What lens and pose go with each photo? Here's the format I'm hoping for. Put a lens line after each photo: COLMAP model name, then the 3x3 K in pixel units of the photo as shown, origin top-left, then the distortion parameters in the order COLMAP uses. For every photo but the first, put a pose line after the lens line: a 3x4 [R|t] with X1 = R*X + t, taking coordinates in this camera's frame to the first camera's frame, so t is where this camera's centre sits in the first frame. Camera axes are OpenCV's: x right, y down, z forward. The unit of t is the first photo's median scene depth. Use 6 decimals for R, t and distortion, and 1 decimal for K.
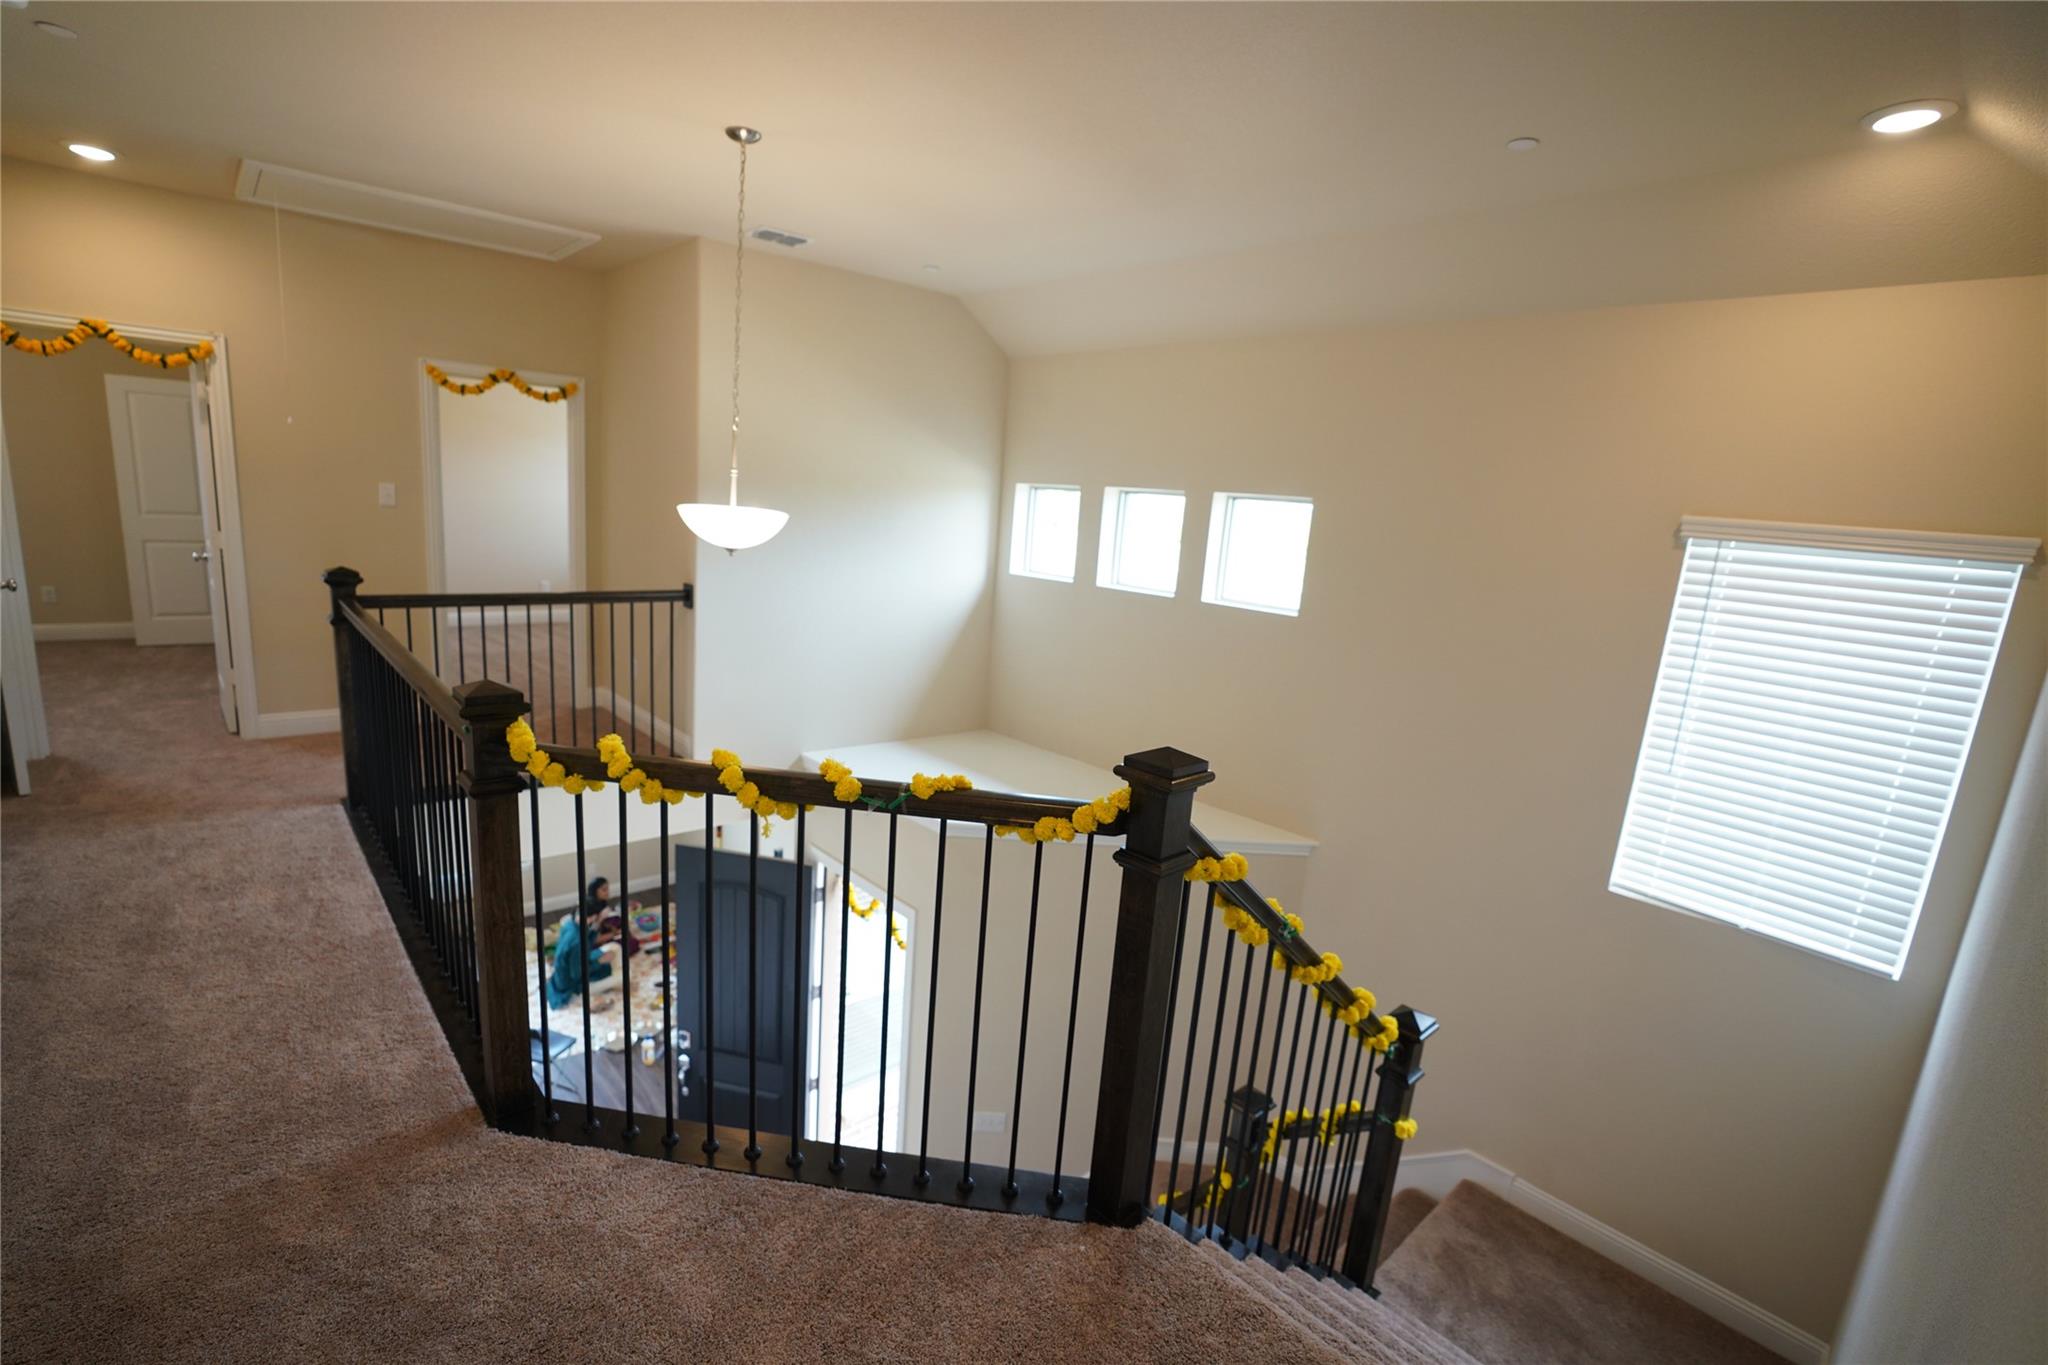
lens RADIAL K [[925.7, 0, 1009.8], [0, 925.7, 690.0], [0, 0, 1]] dist [-0.057029, 0.015135]
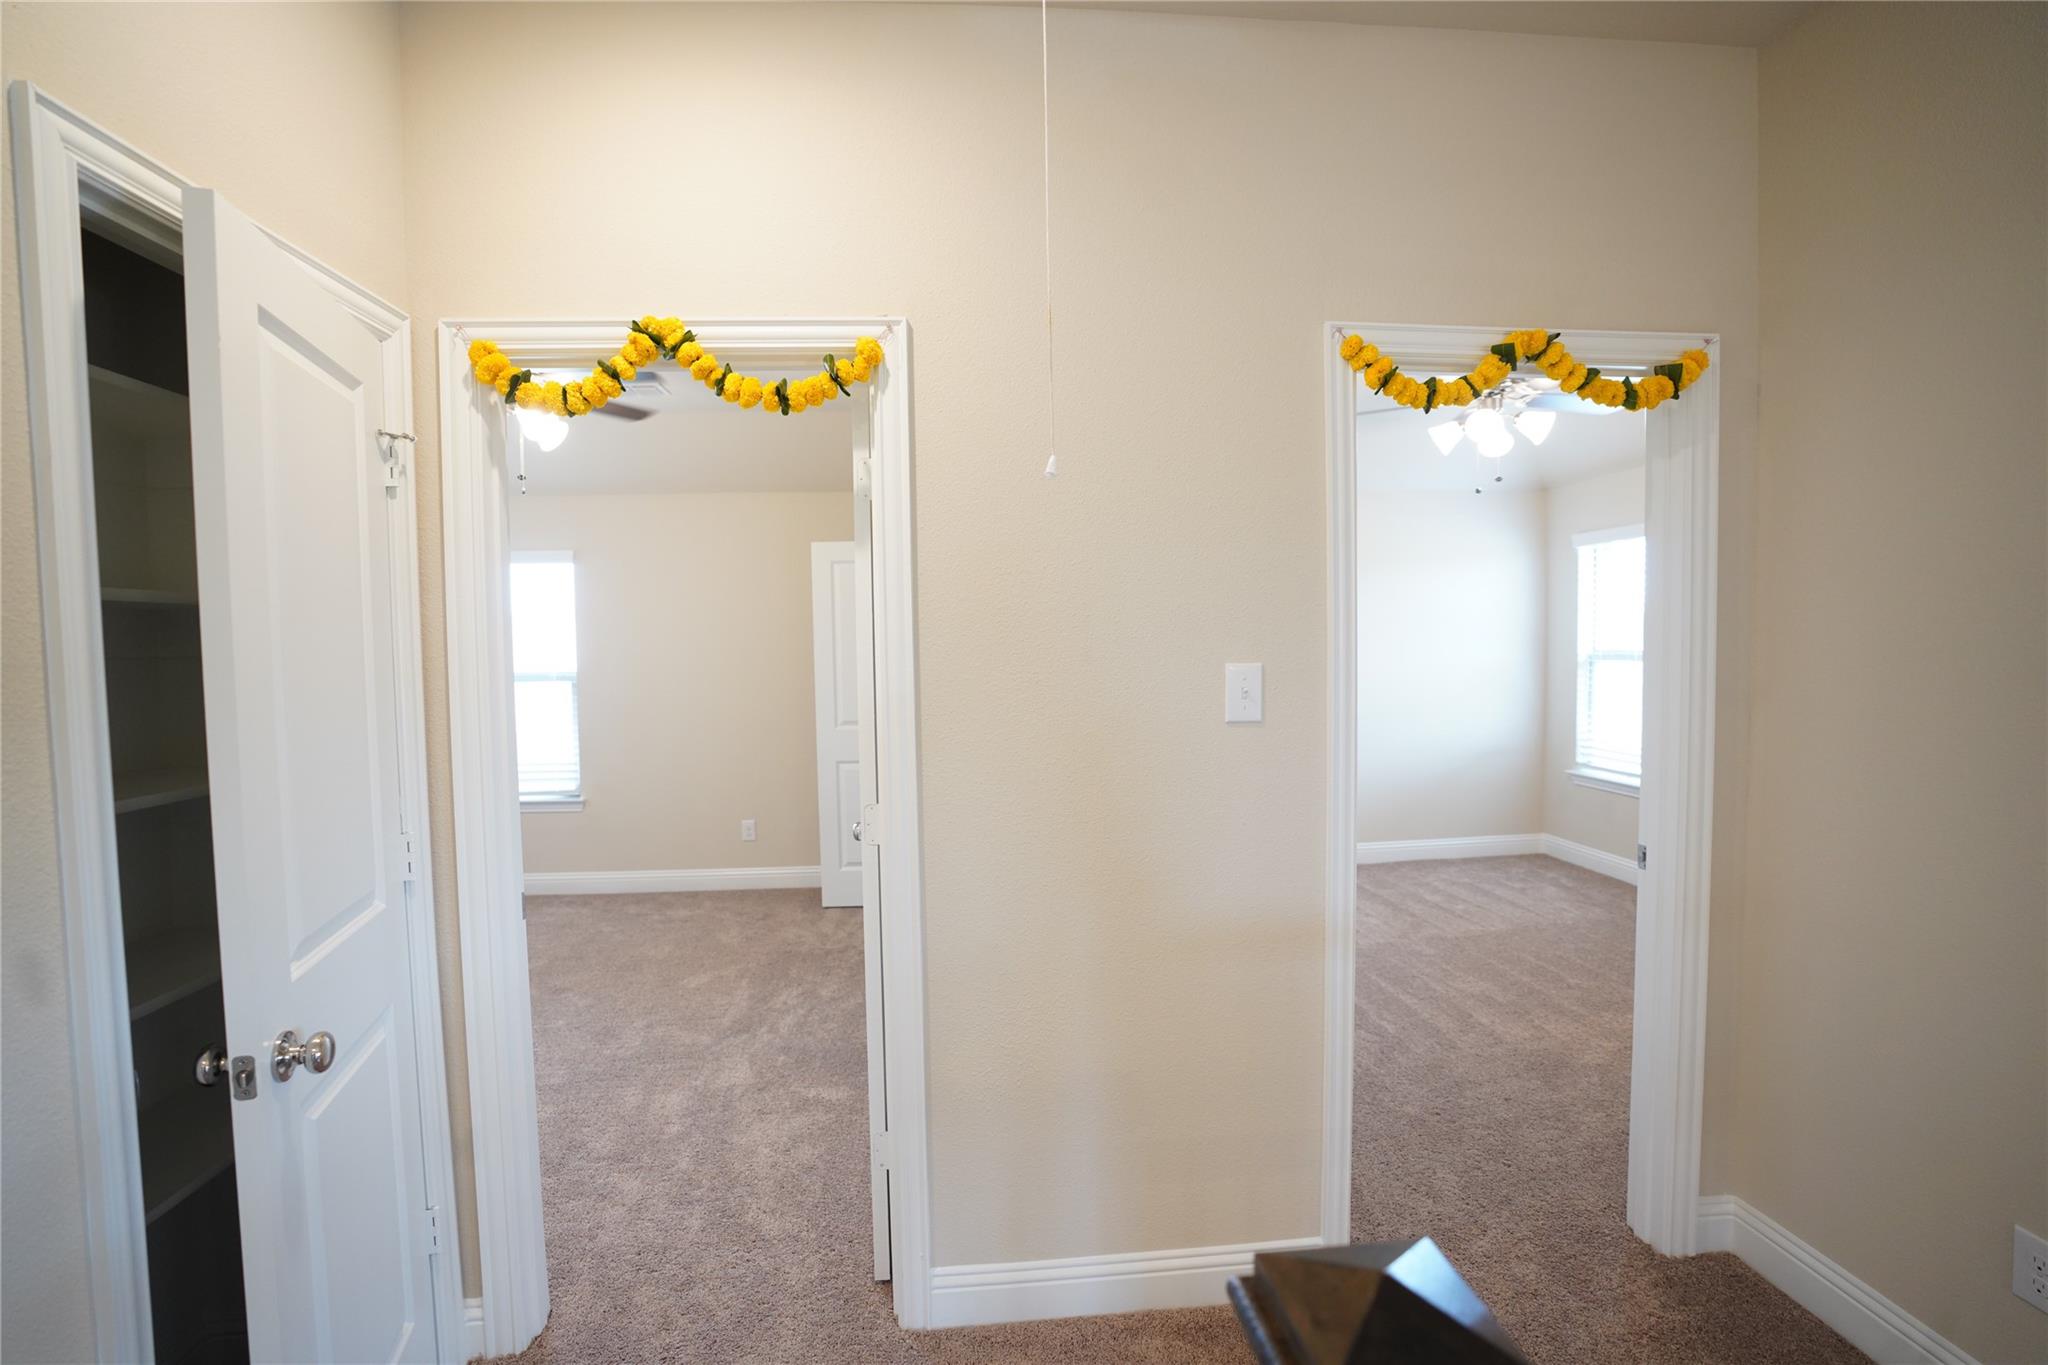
lens RADIAL K [[925.7, 0, 1009.8], [0, 925.7, 690.0], [0, 0, 1]] dist [-0.057029, 0.015135]
pose [[0.796490, -0.056705, -0.601986, -0.602823], [-0.049648, 0.986098, -0.158577, -0.171241], [0.602610, 0.156192, 0.782602, 0.723736]]
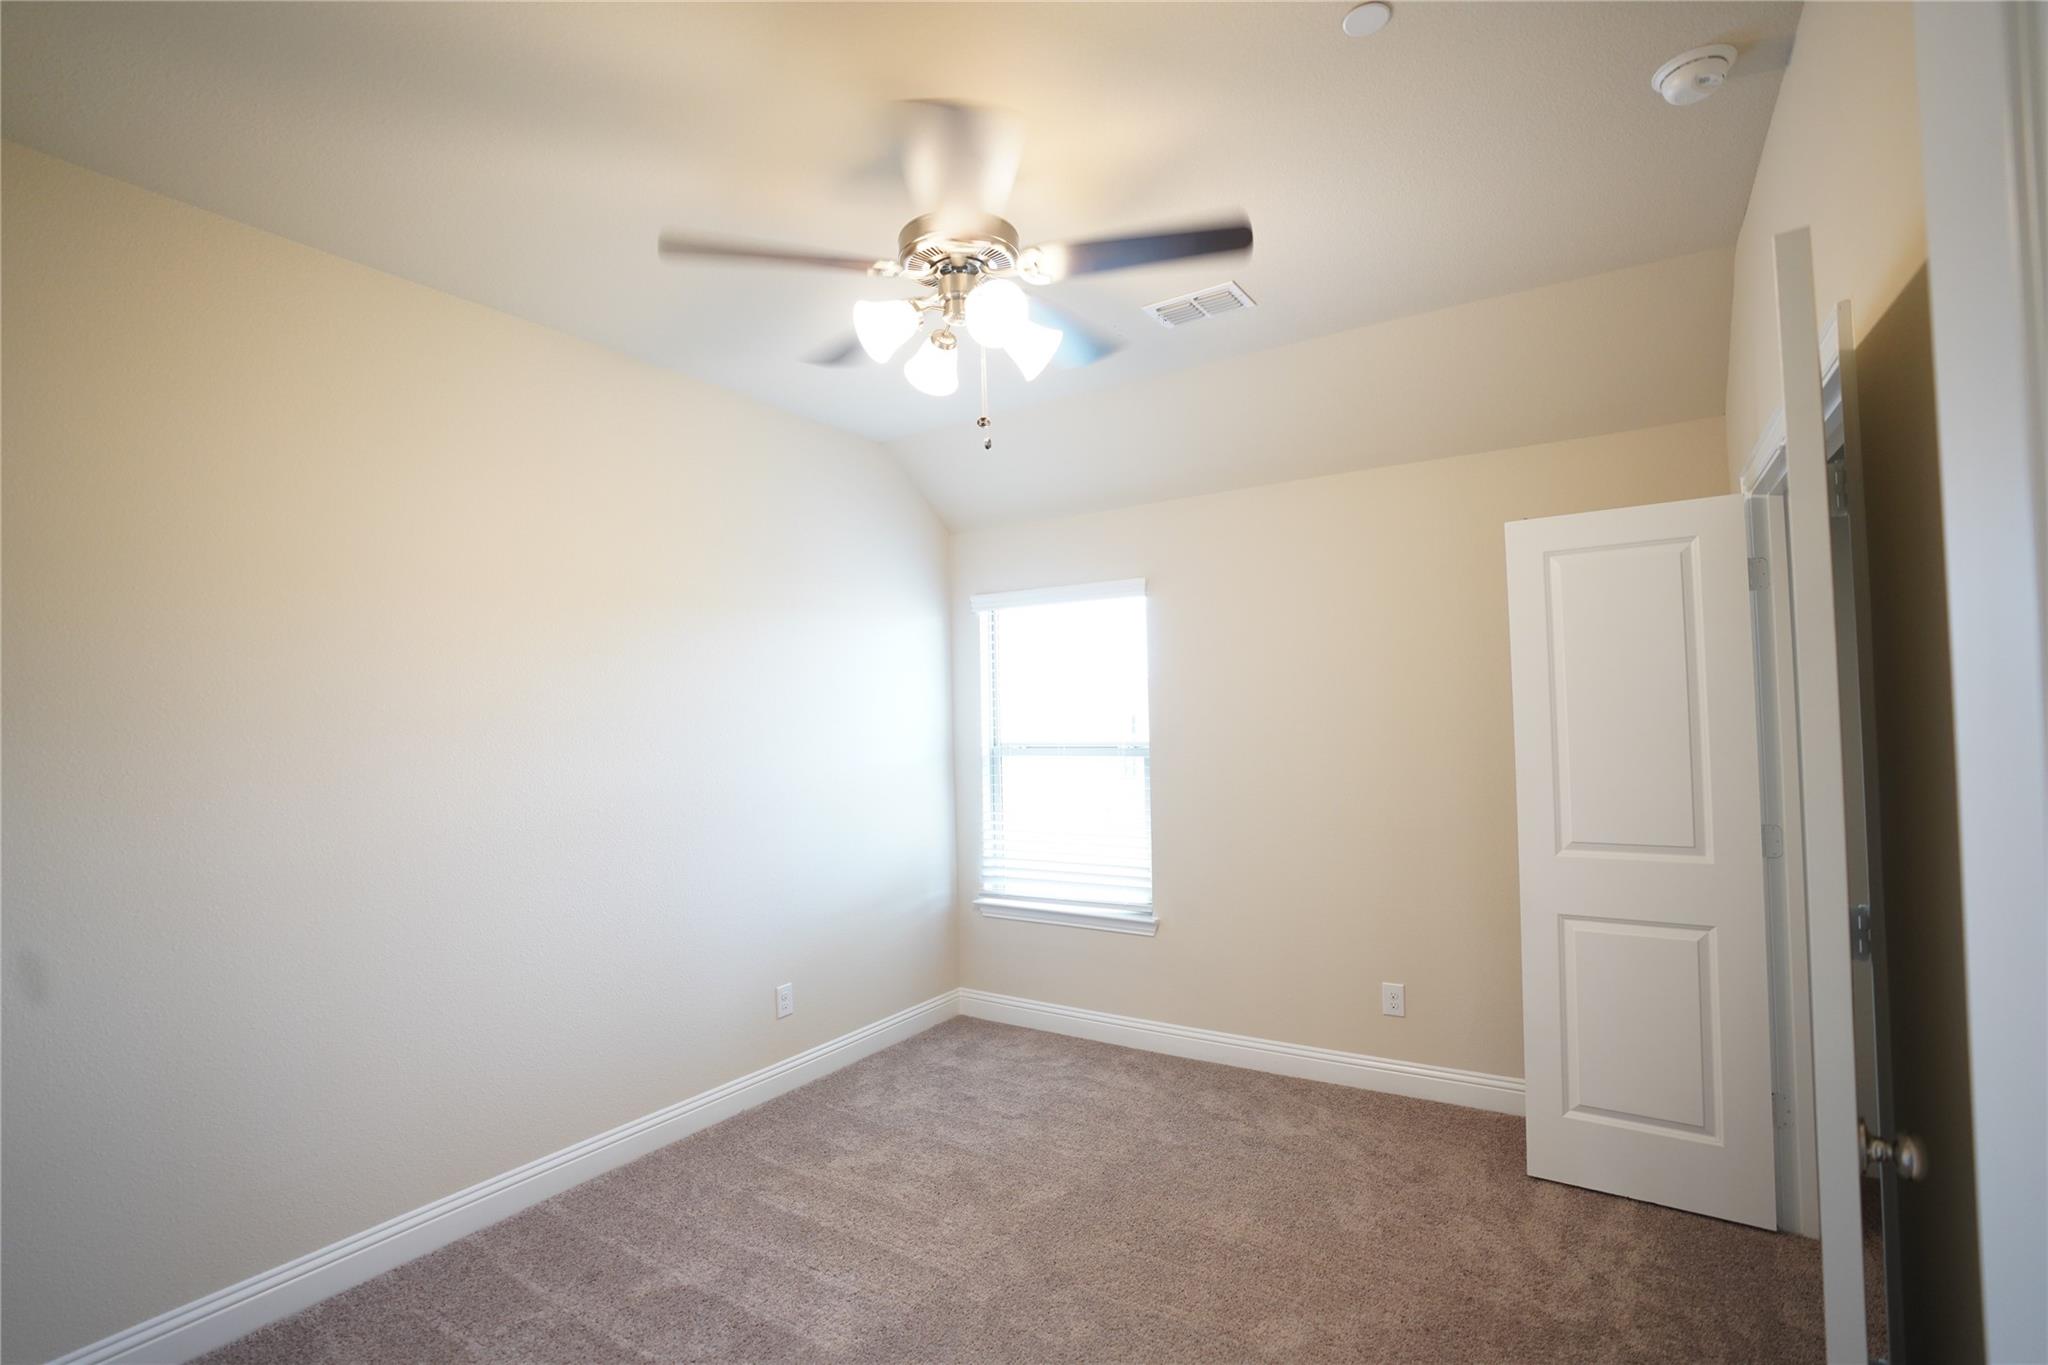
lens RADIAL K [[925.7, 0, 1009.8], [0, 925.7, 690.0], [0, 0, 1]] dist [-0.057029, 0.015135]
pose [[0.245349, -0.109647, -0.963214, -0.956416], [-0.157909, 0.975793, -0.151301, -0.252791], [0.956488, 0.189222, 0.222096, 0.986663]]
